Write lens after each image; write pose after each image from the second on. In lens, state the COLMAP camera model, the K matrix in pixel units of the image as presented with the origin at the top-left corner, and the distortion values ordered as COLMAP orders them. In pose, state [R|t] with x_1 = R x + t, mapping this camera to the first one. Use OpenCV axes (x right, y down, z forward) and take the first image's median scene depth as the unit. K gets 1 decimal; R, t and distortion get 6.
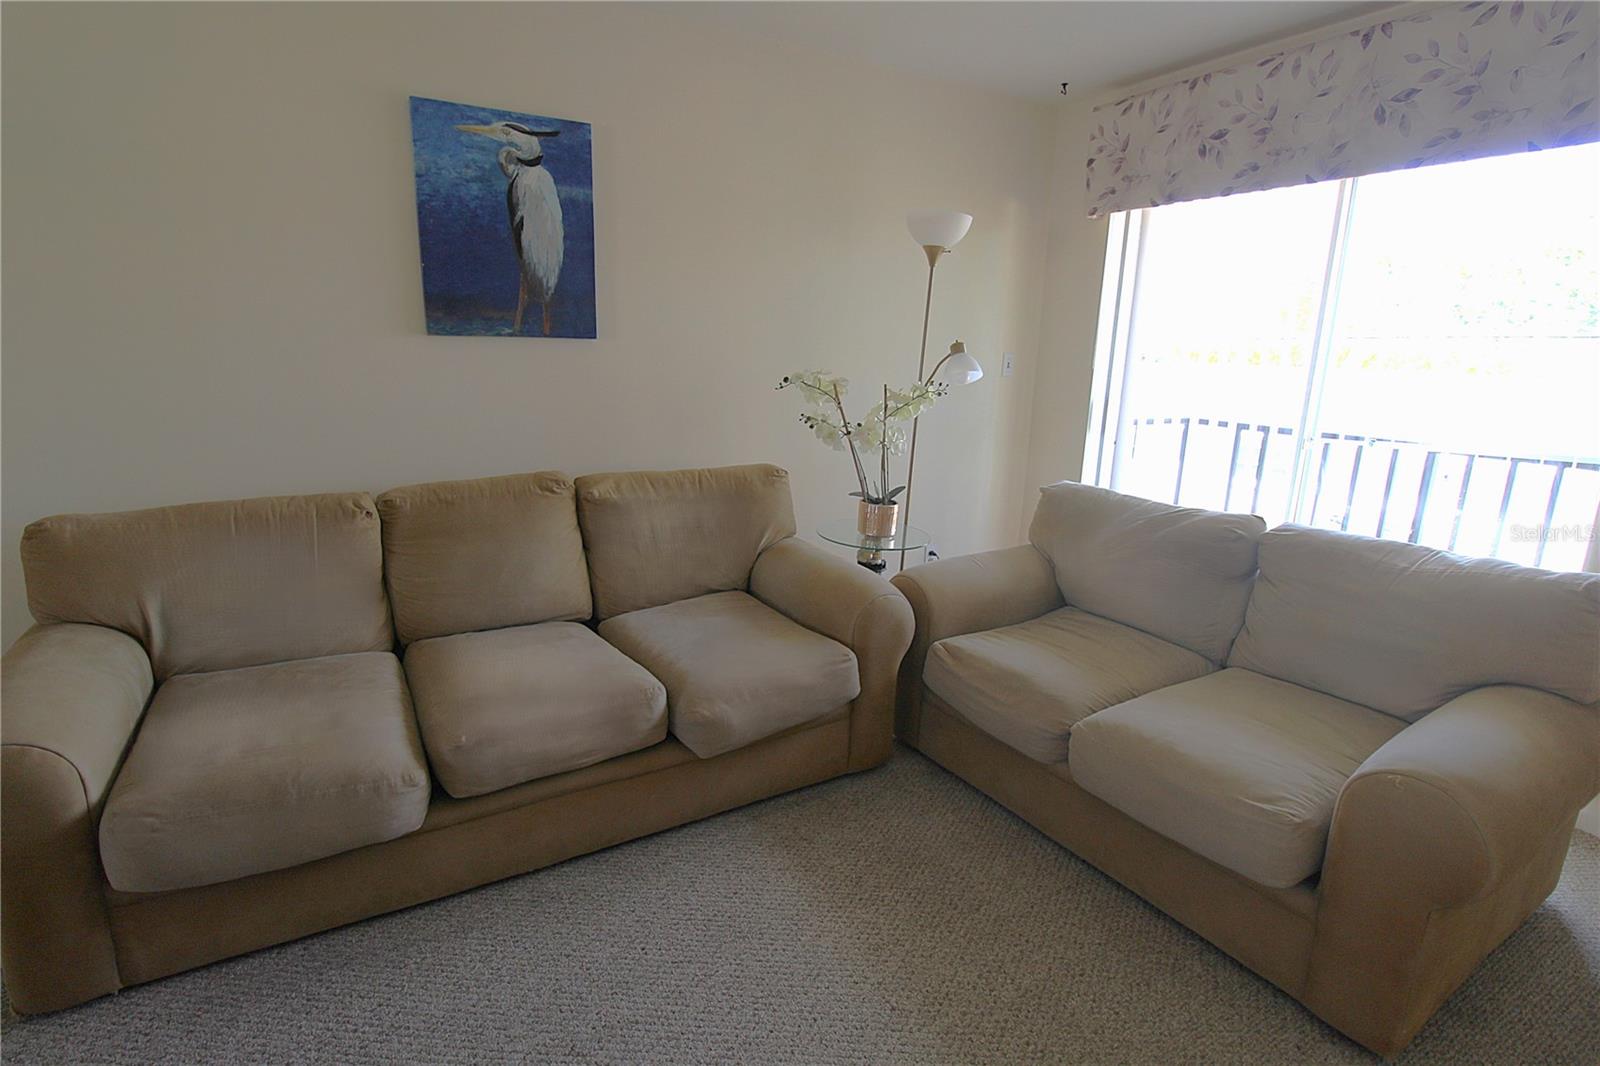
lens RADIAL K [[800.3, 0, 800.5], [0, 800.3, 530.5], [0, 0, 1]] dist [-0.003302, -0.003037]
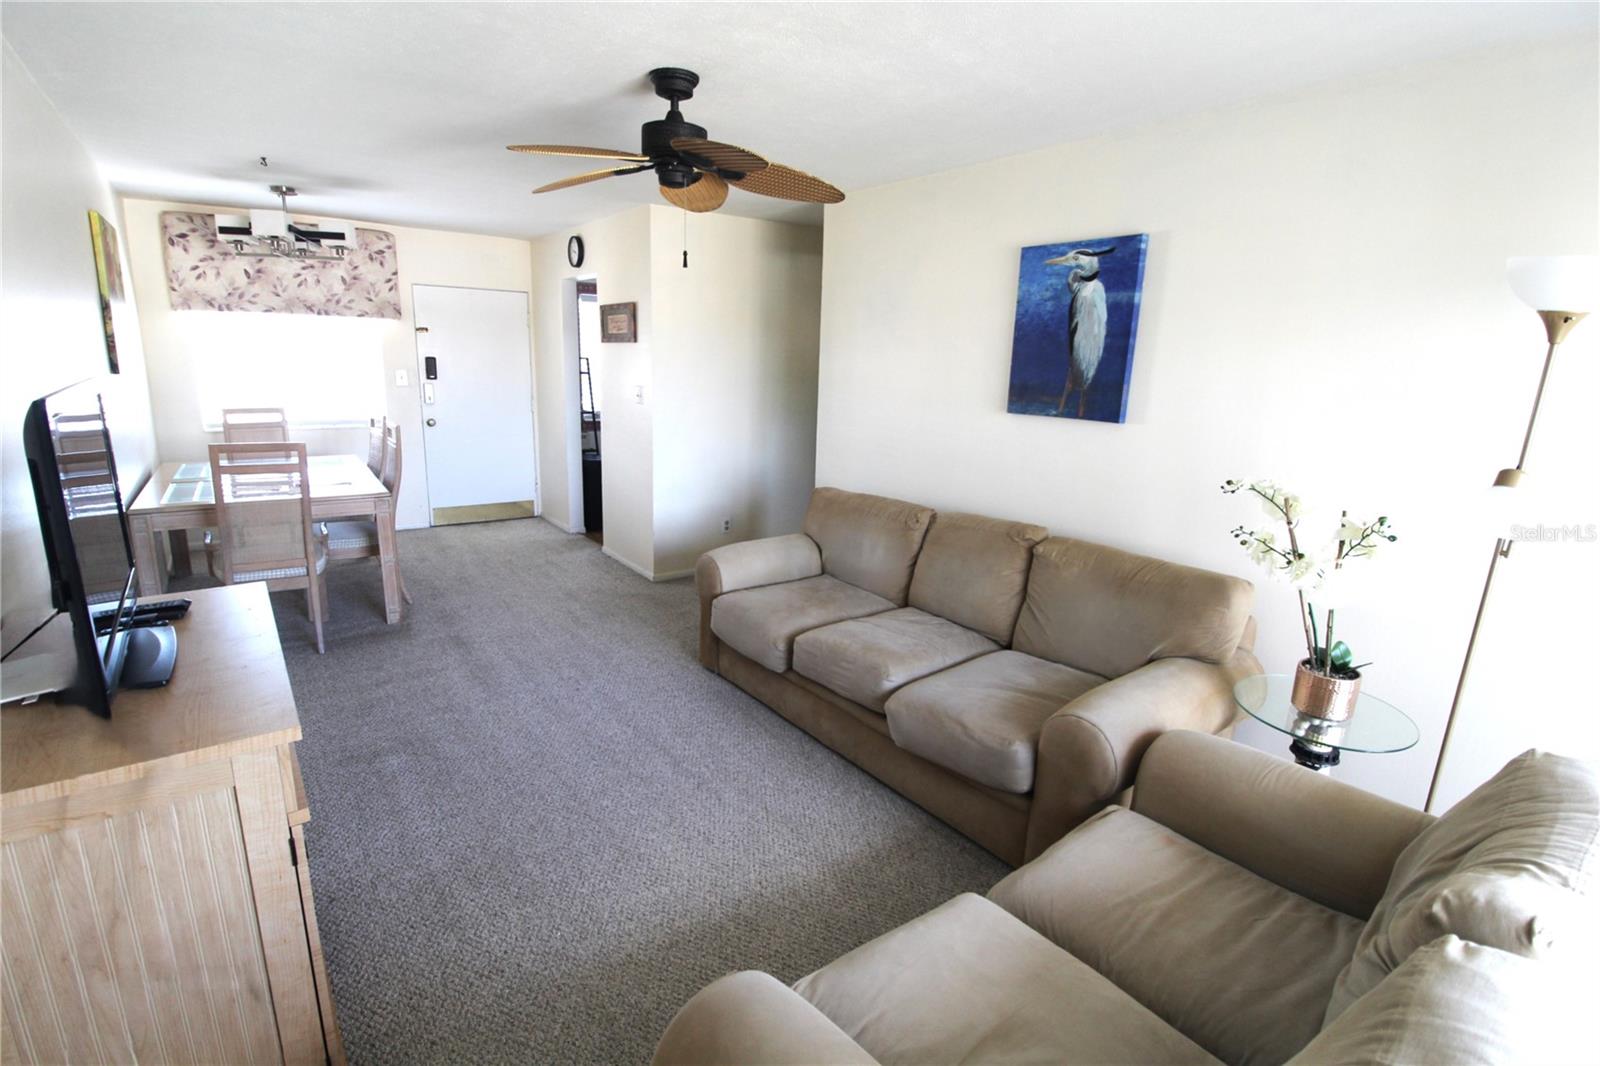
lens RADIAL K [[805.9, 0, 792.3], [0, 805.9, 540.6], [0, 0, 1]] dist [-0.005794, -0.001719]
pose [[0.089276, 0.204217, -0.974846, 0.900550], [-0.260717, 0.949419, 0.175014, -0.177243], [0.961278, 0.238535, 0.138003, 0.490945]]
